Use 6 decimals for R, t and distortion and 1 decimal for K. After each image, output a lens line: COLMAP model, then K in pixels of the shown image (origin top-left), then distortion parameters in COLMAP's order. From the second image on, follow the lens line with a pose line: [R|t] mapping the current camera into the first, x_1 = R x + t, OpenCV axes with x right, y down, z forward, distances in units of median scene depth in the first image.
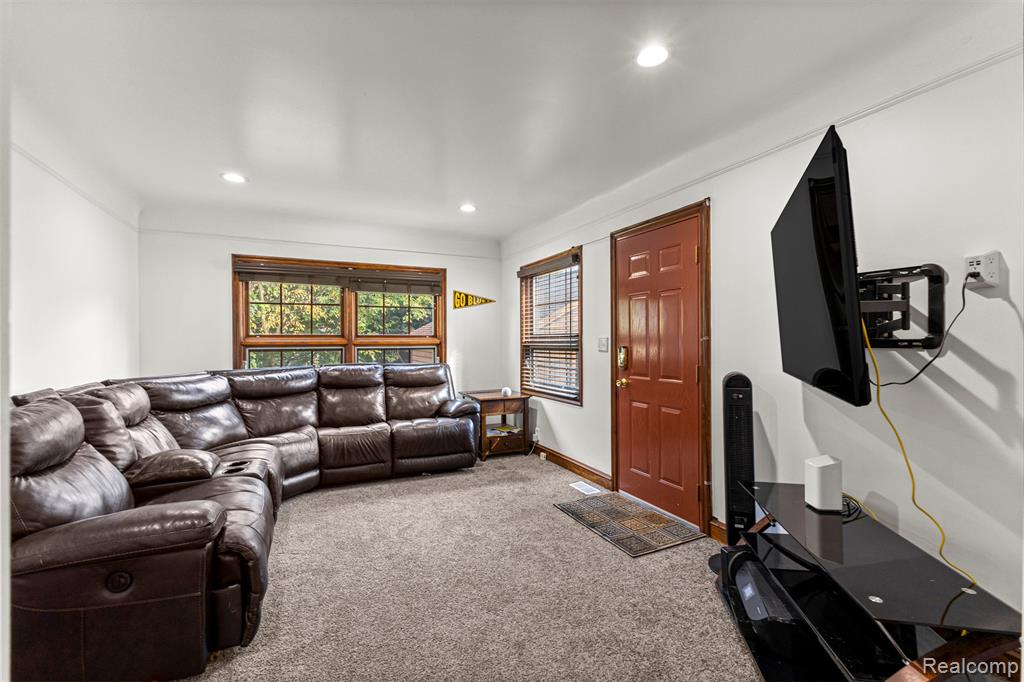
lens RADIAL K [[442.5, 0, 512.0], [0, 442.5, 341.0], [0, 0, 1]] dist [0.002886, 0.000732]
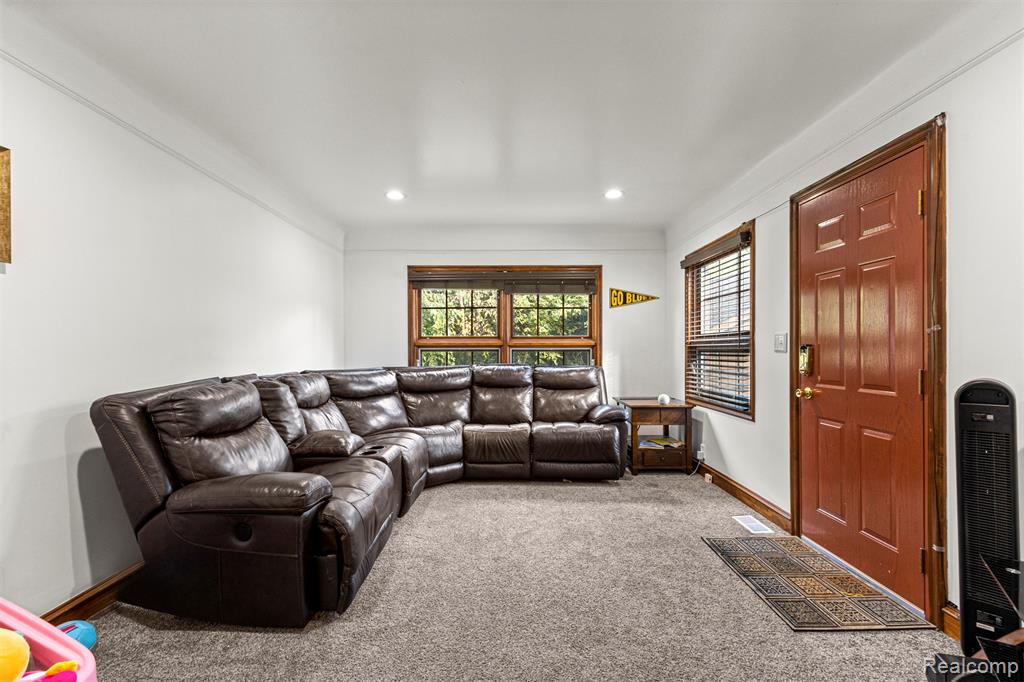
lens RADIAL K [[443.8, 0, 508.7], [0, 443.8, 349.0], [0, 0, 1]] dist [0.003356, 0.000629]
pose [[0.900899, 0.001960, -0.434025, 0.114045], [-0.001894, 0.999998, 0.000585, 0.019238], [0.434025, 0.000295, 0.900901, 0.095005]]
